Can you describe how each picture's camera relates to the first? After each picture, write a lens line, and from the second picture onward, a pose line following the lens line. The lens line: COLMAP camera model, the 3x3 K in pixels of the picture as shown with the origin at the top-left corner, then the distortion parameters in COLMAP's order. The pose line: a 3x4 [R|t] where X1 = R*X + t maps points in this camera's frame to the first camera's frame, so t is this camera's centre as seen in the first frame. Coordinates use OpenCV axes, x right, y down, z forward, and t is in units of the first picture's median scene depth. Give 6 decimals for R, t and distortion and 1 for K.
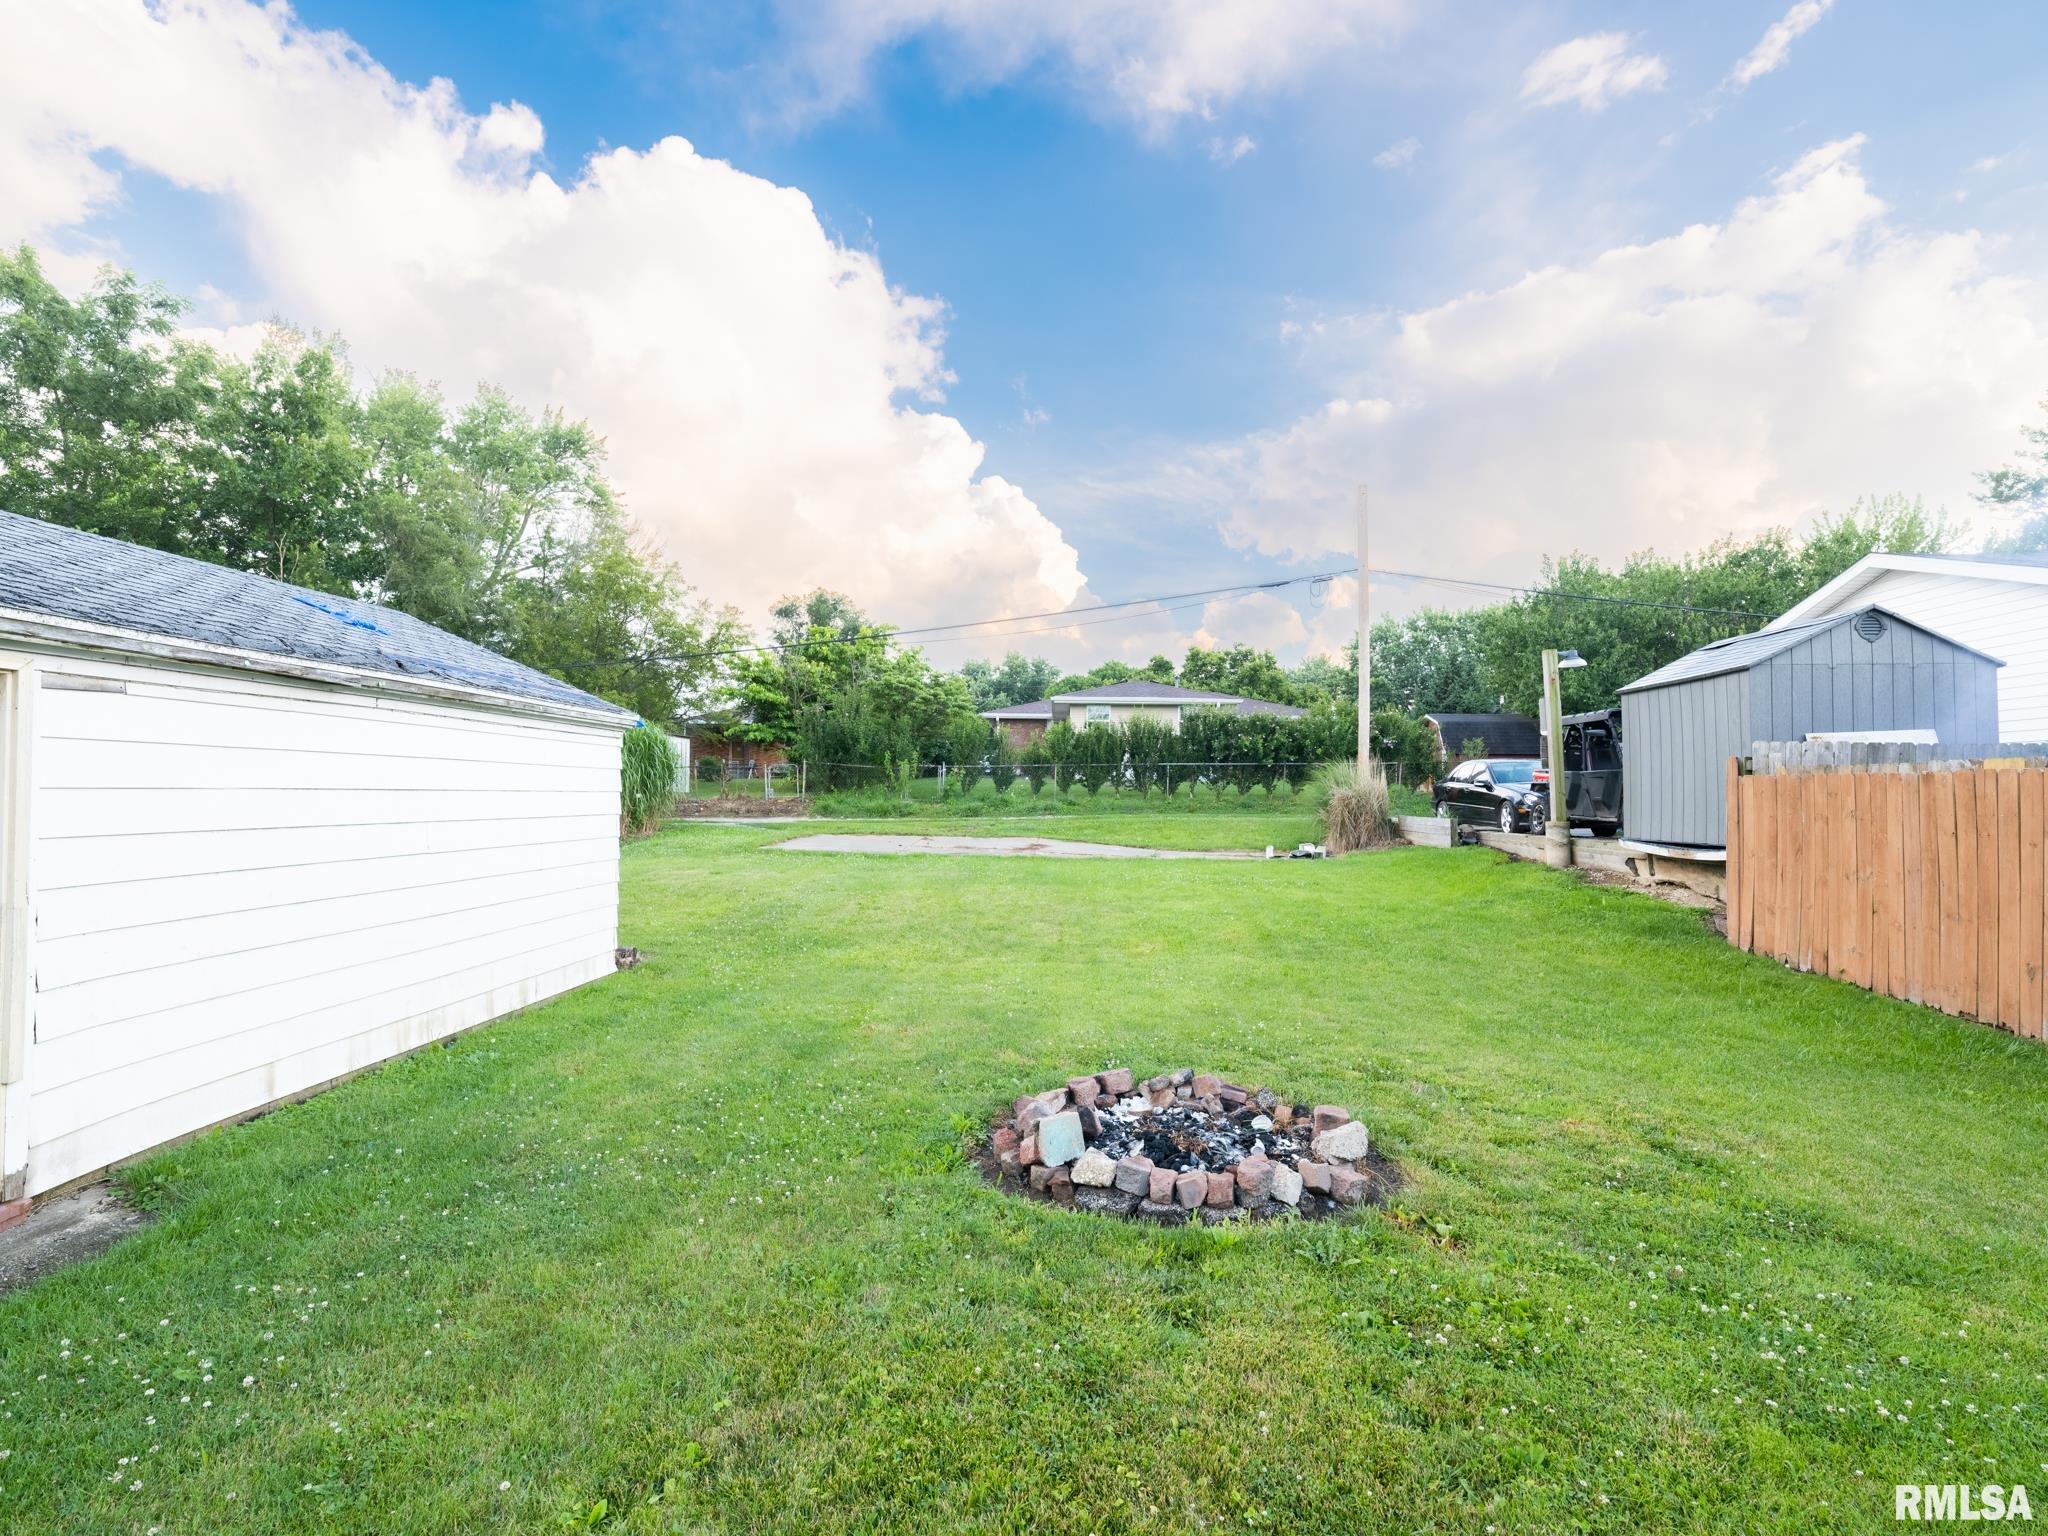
lens RADIAL K [[945.2, 0, 1020.2], [0, 945.2, 771.0], [0, 0, 1]] dist [-0.001795, 0.000678]
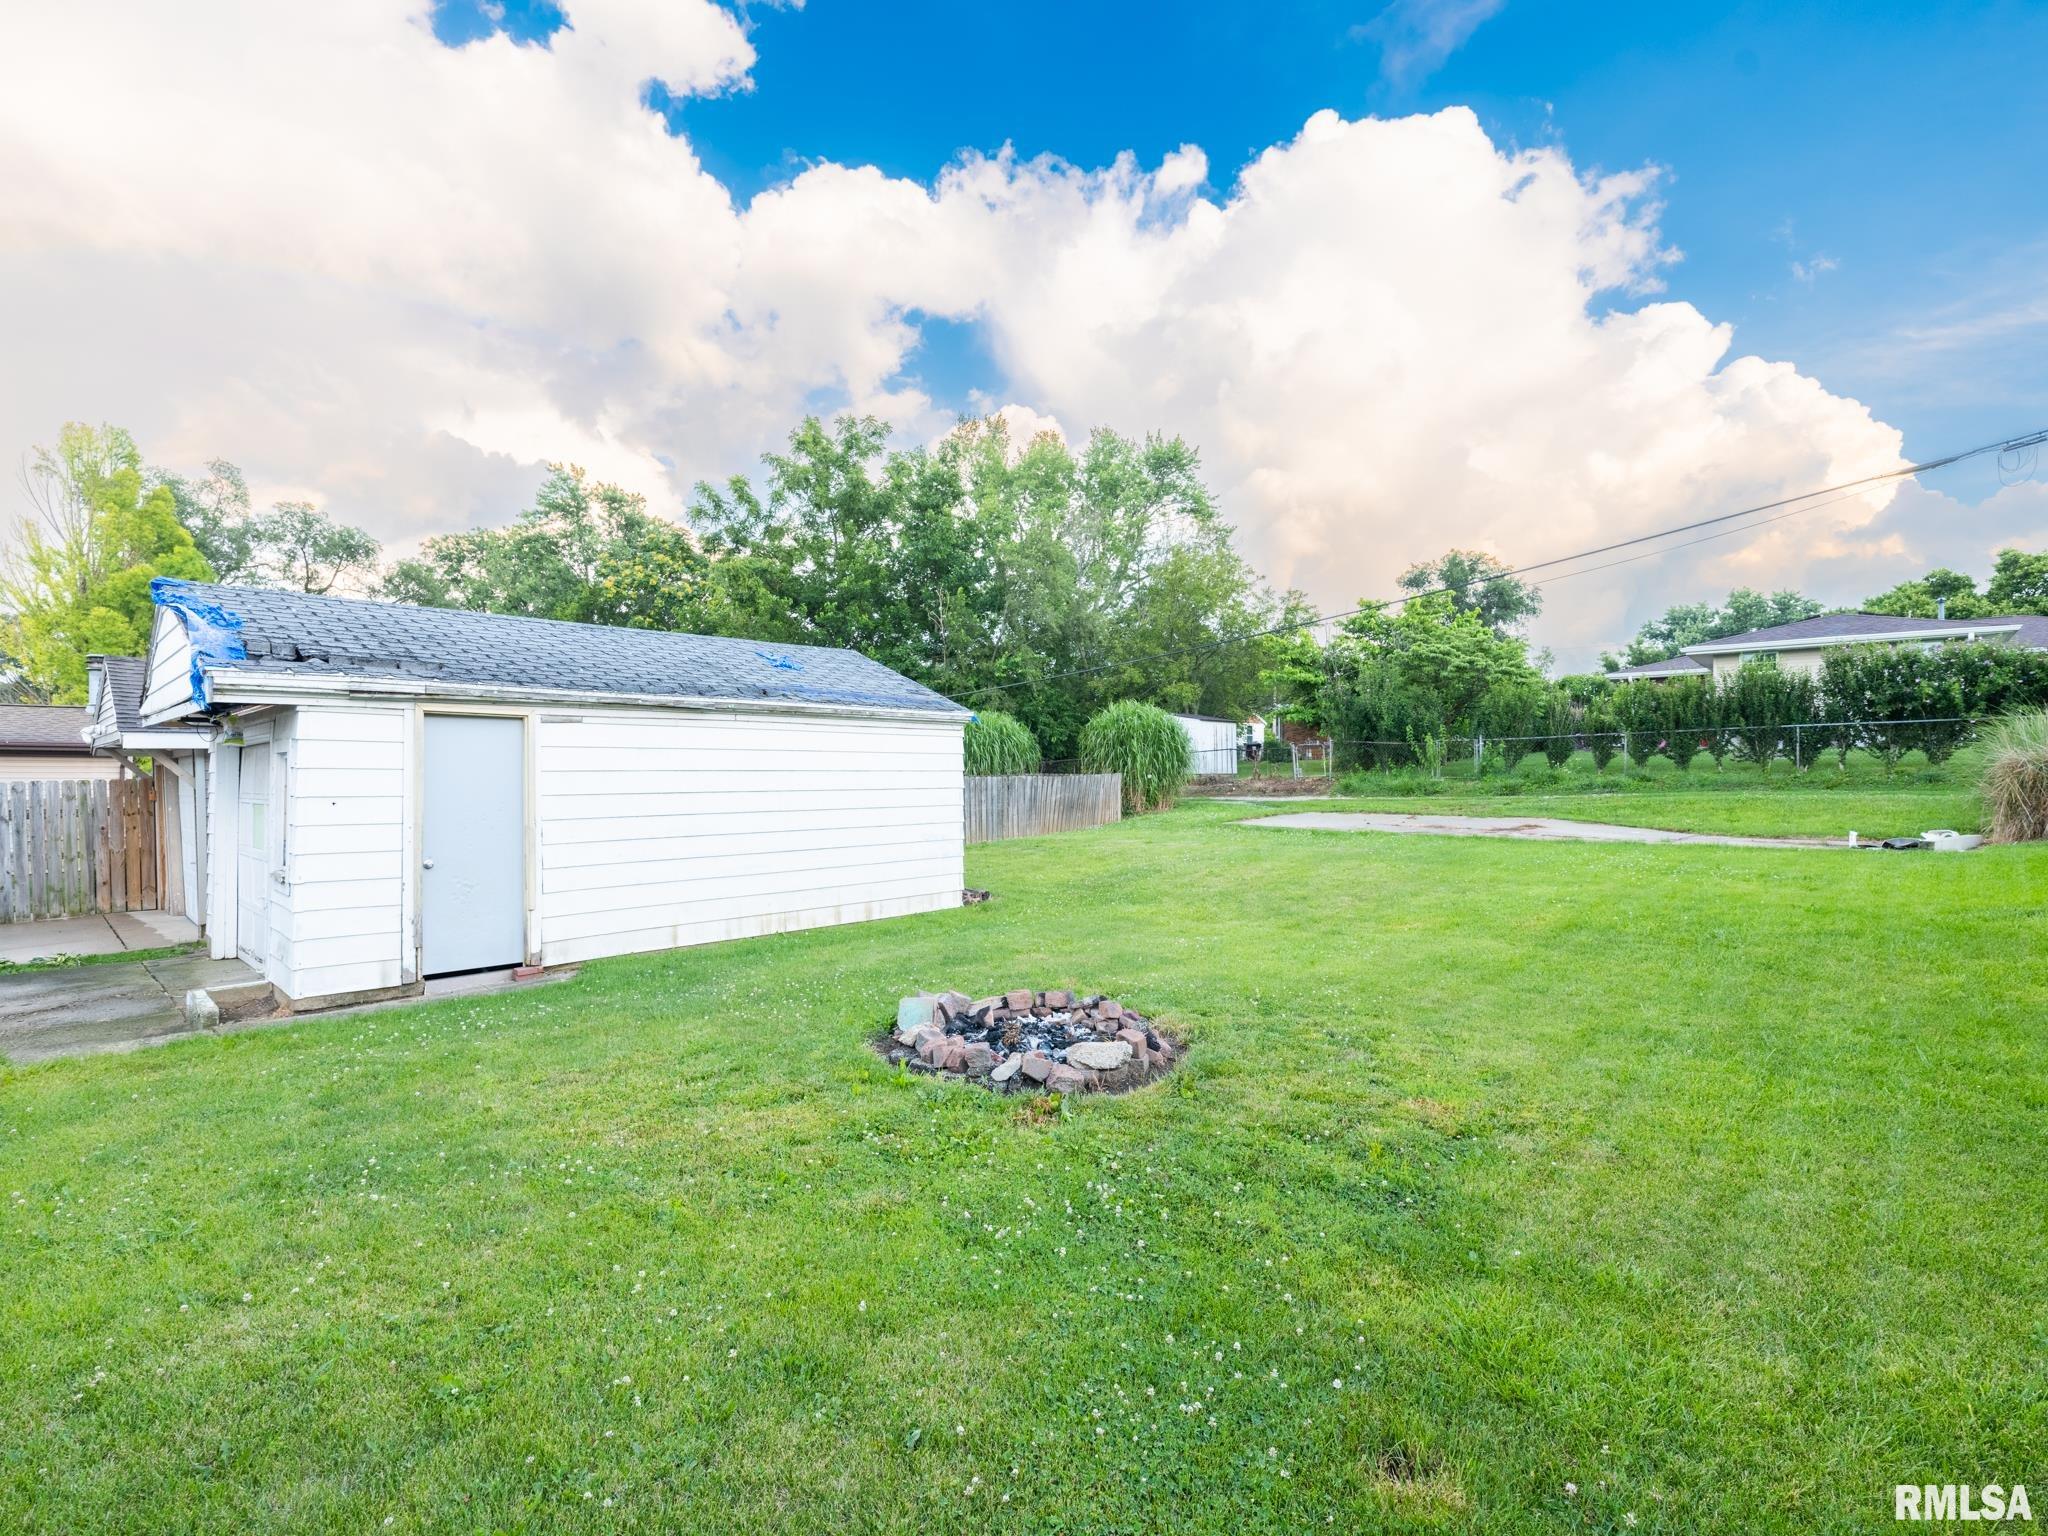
lens RADIAL K [[962.9, 0, 1017.7], [0, 962.9, 769.6], [0, 0, 1]] dist [-0.001959, -0.000001]
pose [[0.776259, -0.018279, -0.630149, 0.155174], [0.029040, 0.999555, 0.006779, 0.004364], [0.629745, -0.023562, 0.776444, 0.002405]]
